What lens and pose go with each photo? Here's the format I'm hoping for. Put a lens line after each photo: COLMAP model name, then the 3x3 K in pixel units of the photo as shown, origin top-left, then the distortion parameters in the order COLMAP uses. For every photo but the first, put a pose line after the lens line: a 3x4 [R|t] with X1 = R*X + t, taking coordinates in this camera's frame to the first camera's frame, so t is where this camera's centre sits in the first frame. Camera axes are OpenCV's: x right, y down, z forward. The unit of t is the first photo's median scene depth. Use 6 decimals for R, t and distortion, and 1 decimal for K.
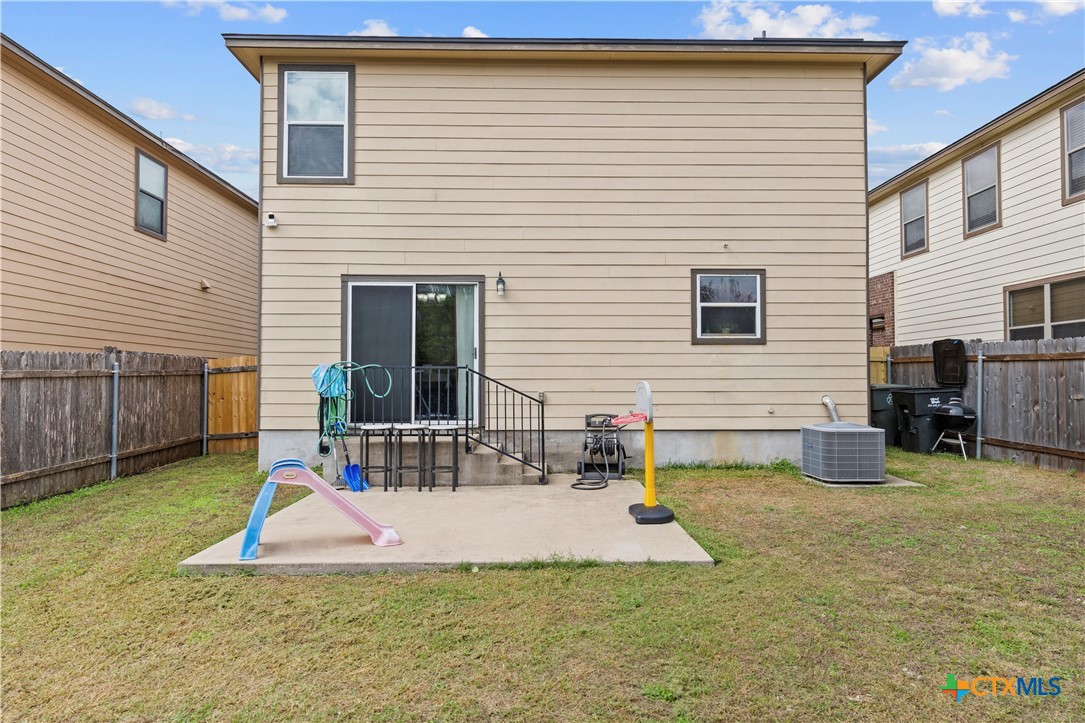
lens RADIAL K [[583.3, 0, 549.3], [0, 583.3, 365.2], [0, 0, 1]] dist [0.003491, -0.001149]
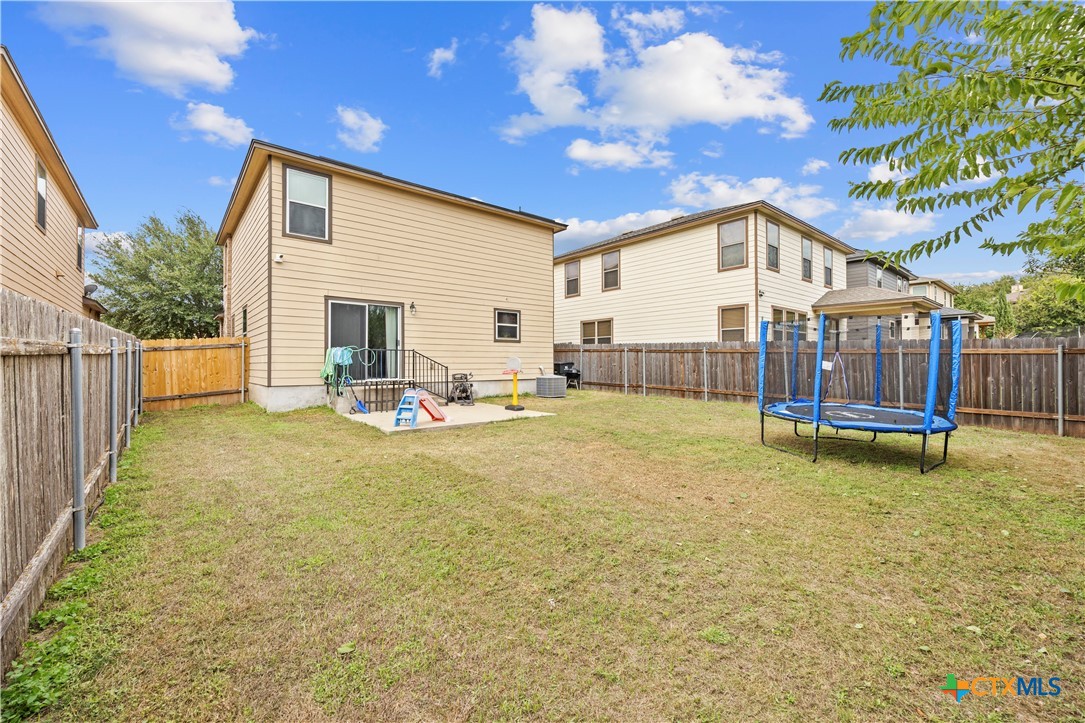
lens RADIAL K [[447.0, 0, 533.2], [0, 447.0, 361.4], [0, 0, 1]] dist [-0.000766, -0.000667]
pose [[0.782853, 0.003271, 0.622199, -0.693576], [-0.017113, 0.999721, 0.016277, 0.008094], [-0.621972, -0.023390, 0.782690, -0.428459]]
